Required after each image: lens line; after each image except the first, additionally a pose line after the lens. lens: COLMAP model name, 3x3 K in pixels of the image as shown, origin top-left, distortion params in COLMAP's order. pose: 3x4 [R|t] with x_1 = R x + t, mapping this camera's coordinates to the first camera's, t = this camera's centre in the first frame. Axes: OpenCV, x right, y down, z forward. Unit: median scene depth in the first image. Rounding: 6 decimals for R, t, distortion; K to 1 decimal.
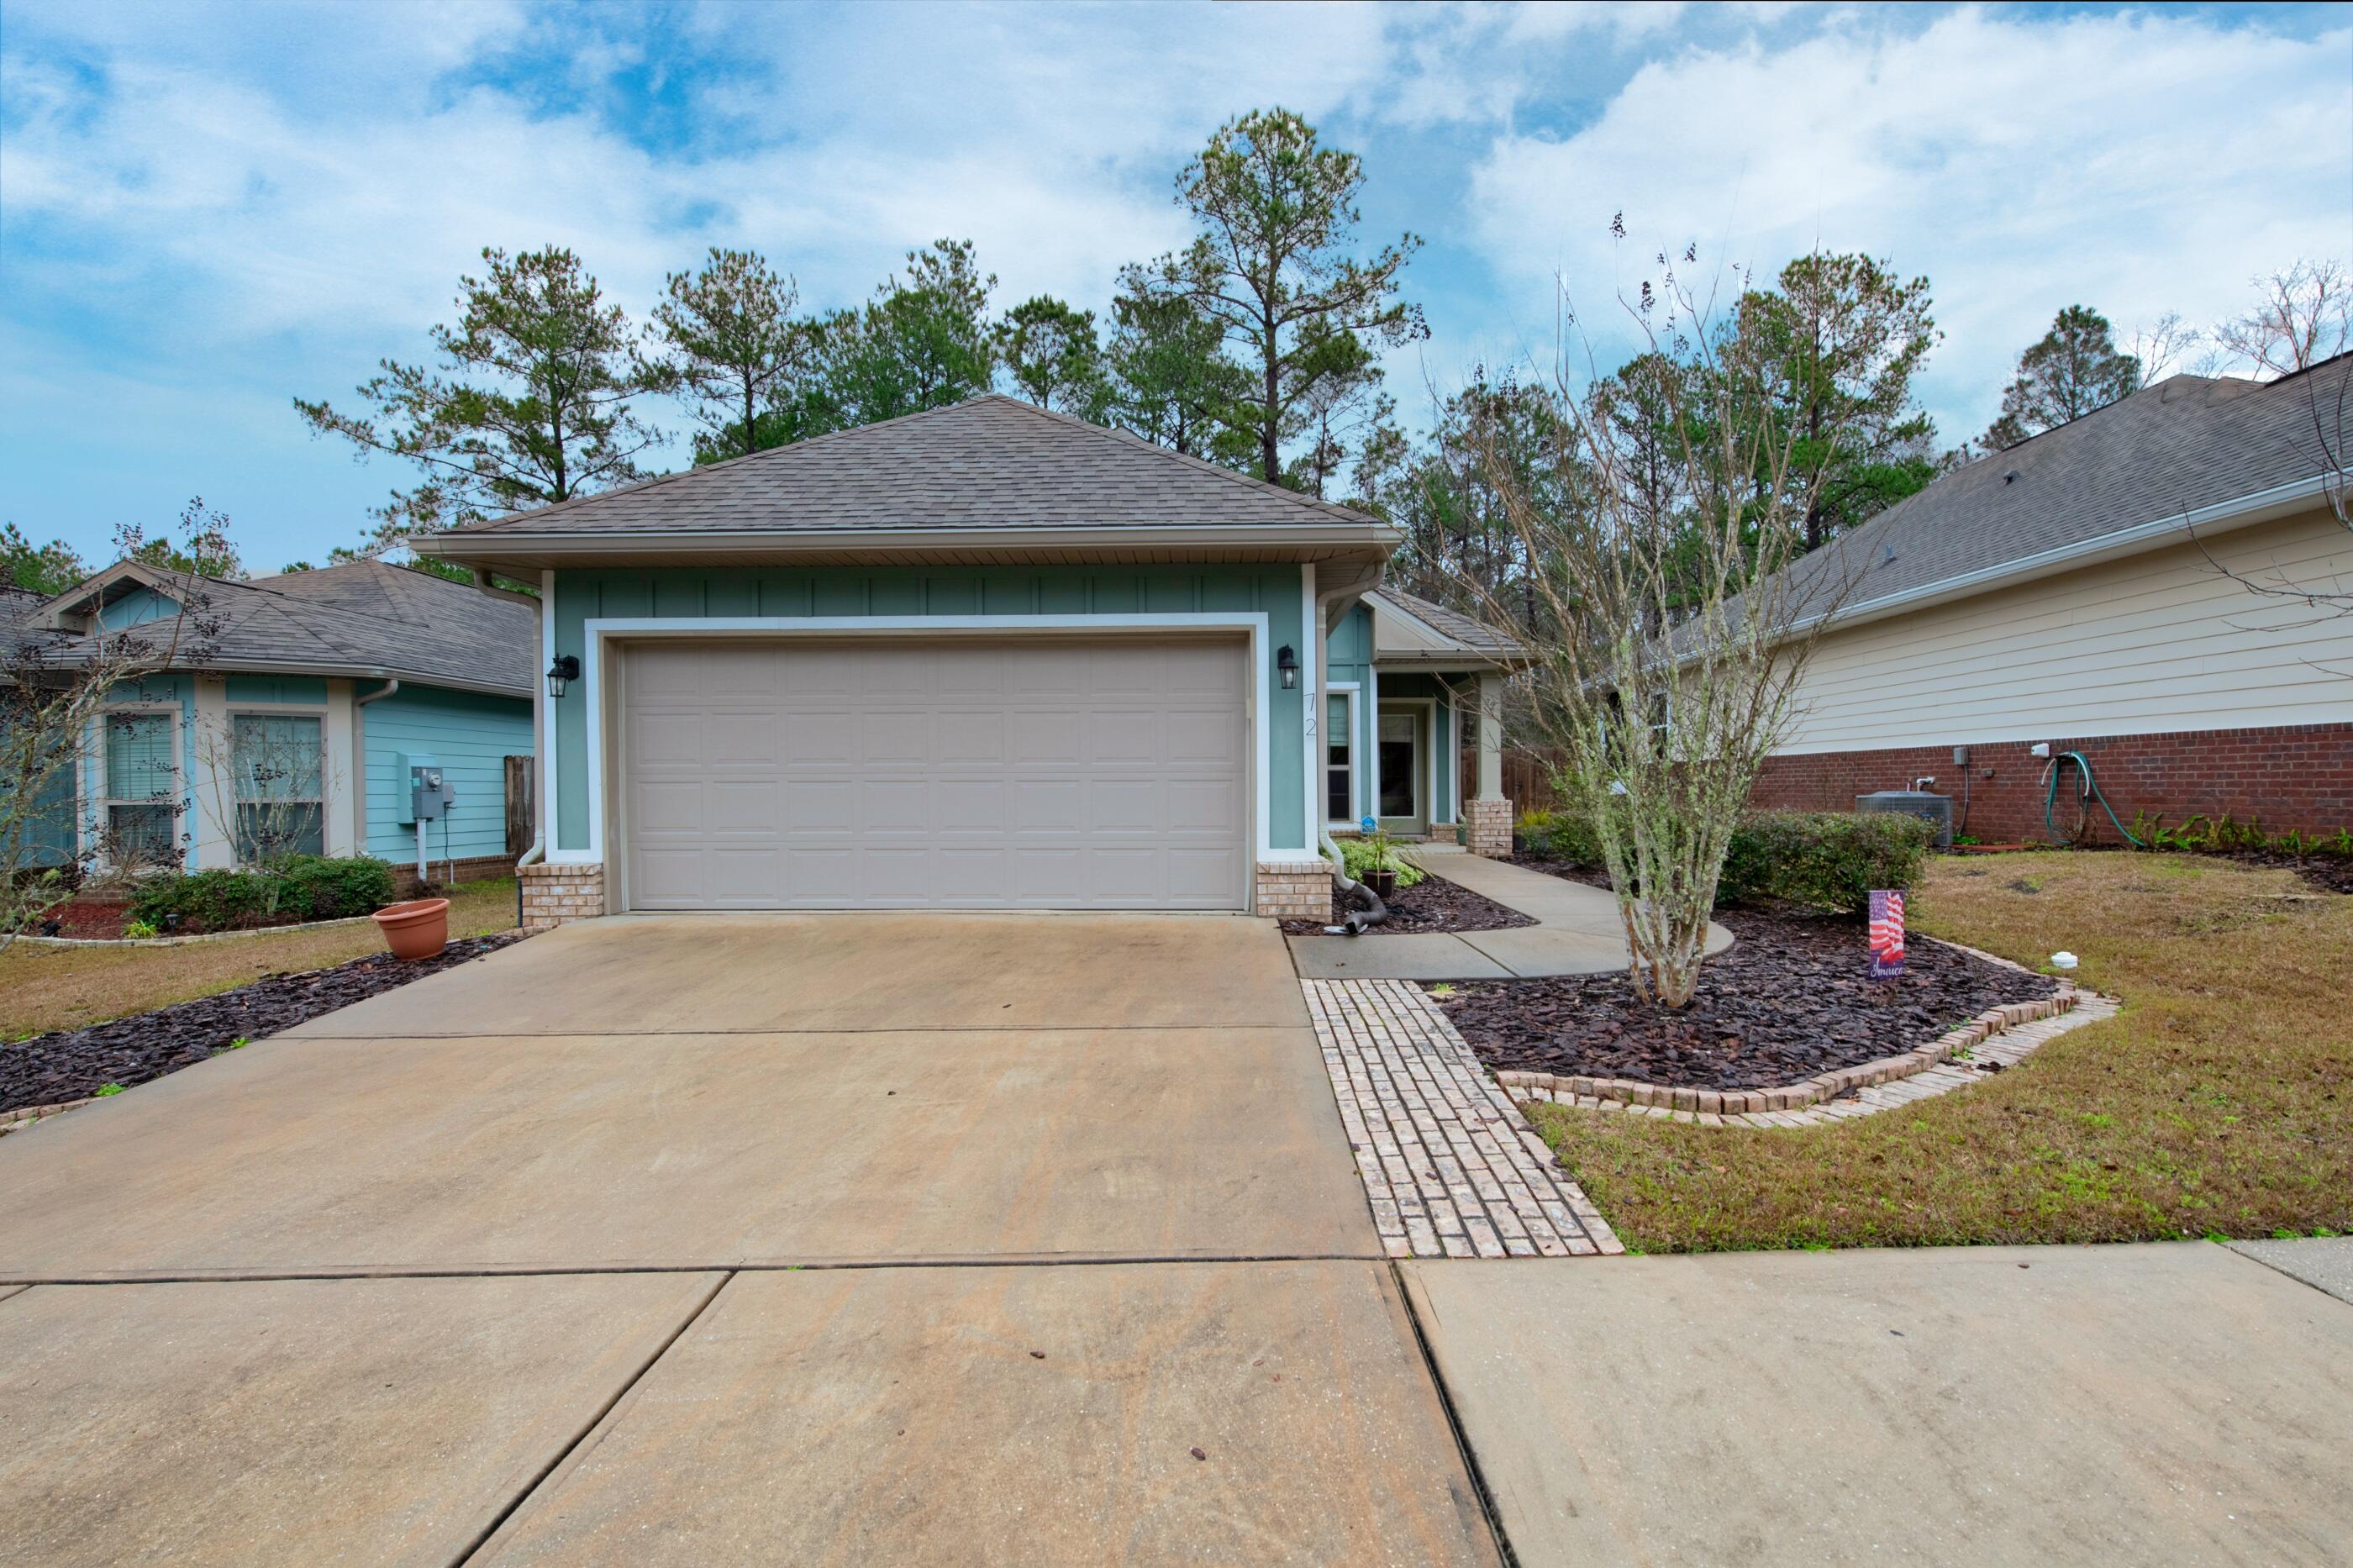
lens RADIAL K [[1104.1, 0, 1162.1], [0, 1104.1, 809.4], [0, 0, 1]] dist [-0.008604, 0.001249]
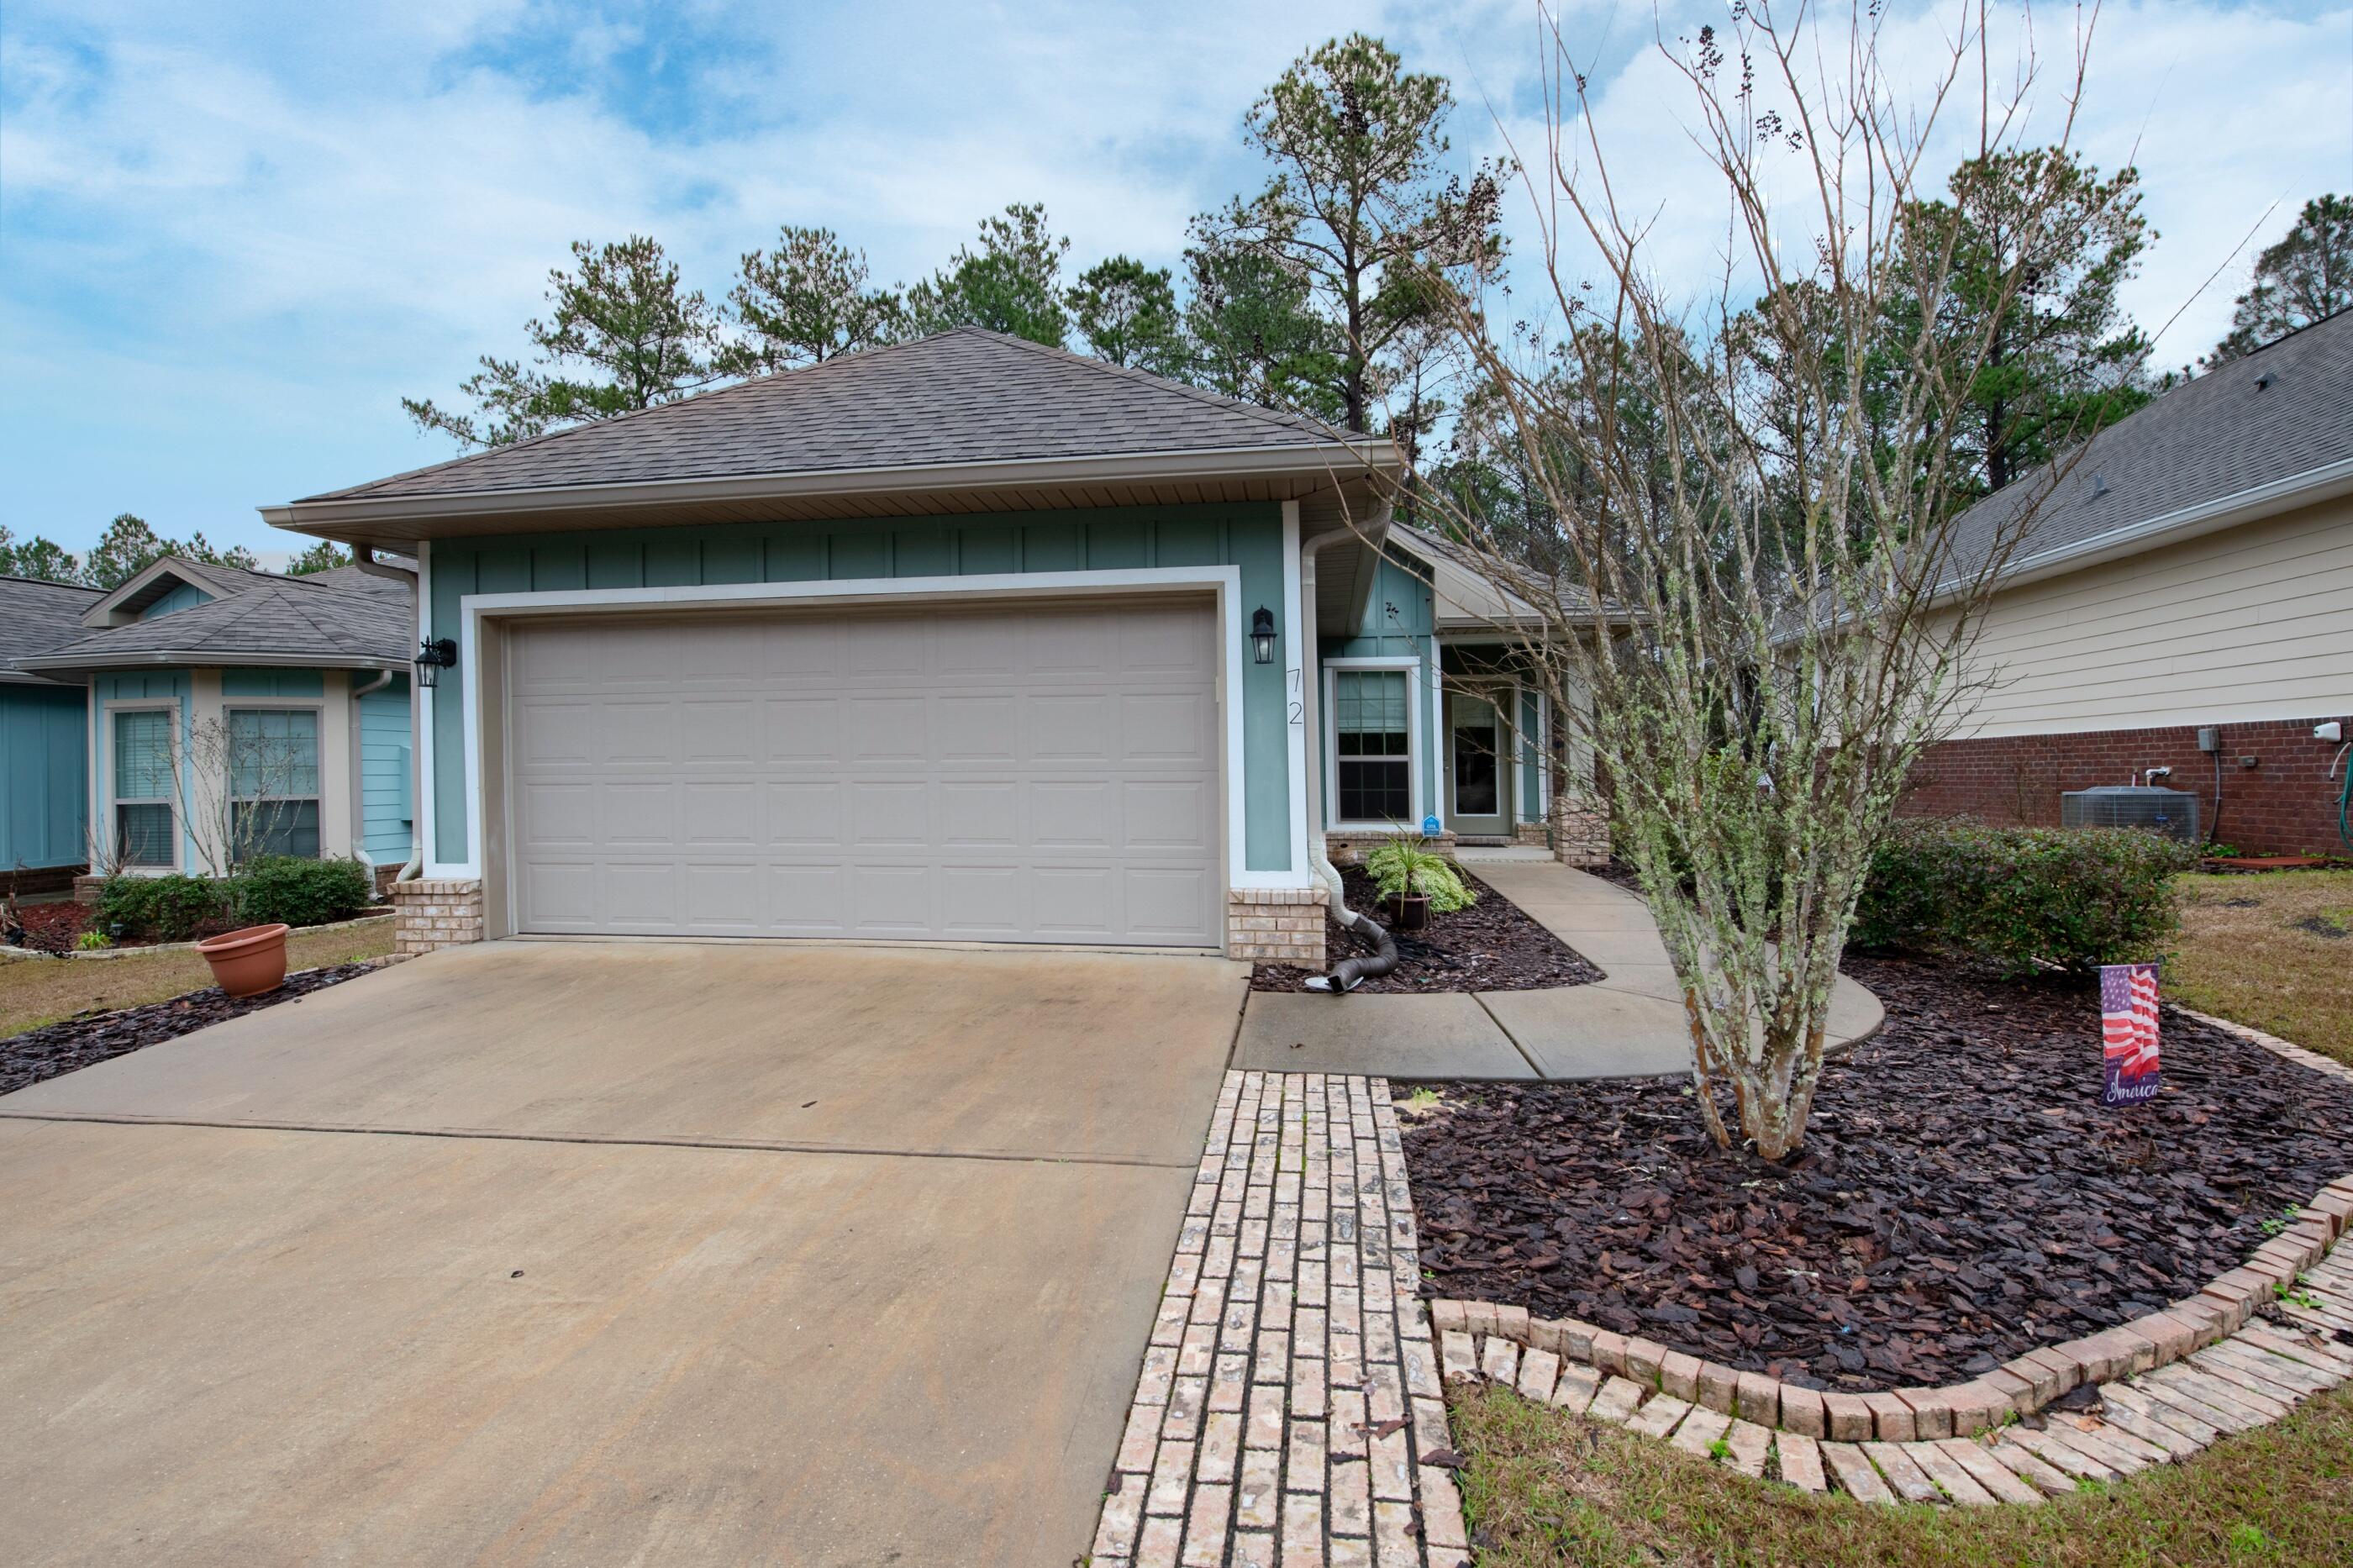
lens RADIAL K [[1104.1, 0, 1183.7], [0, 1104.1, 759.0], [0, 0, 1]] dist [-0.008604, 0.001249]
pose [[0.994130, -0.005076, -0.108076, 0.086620], [0.001812, 0.999540, -0.030283, -0.012080], [0.108180, 0.029909, 0.993681, 0.143673]]
